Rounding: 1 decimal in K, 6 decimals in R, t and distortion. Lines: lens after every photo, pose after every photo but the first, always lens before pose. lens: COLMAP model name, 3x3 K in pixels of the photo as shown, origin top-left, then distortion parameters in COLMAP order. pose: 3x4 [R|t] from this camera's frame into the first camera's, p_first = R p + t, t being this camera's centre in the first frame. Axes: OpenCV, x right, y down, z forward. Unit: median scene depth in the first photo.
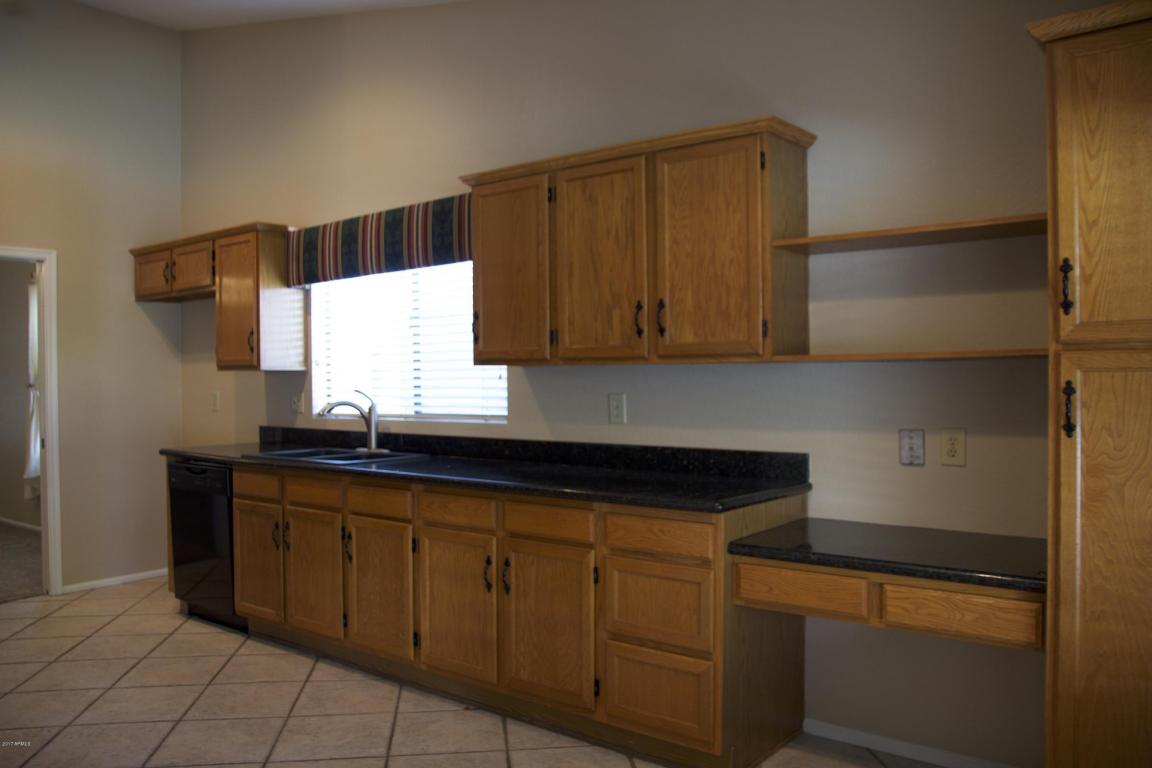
lens RADIAL K [[905.2, 0, 576.0], [0, 905.2, 384.0], [0, 0, 1]] dist [-0.141682, 0.133508]
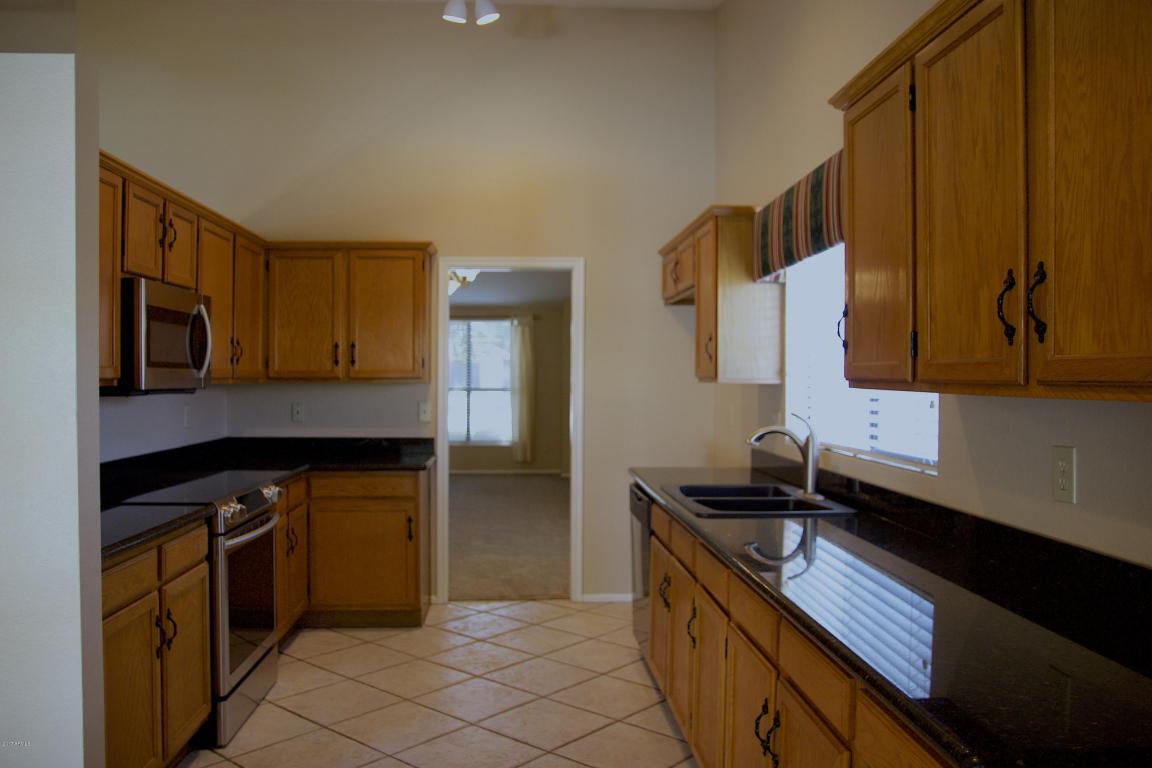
lens RADIAL K [[905.2, 0, 576.0], [0, 905.2, 384.0], [0, 0, 1]] dist [-0.141682, 0.133508]
pose [[0.671807, 0.017924, -0.740509, 0.194572], [-0.017096, 0.999816, 0.008691, -0.021130], [0.740529, 0.006821, 0.671990, 0.359705]]
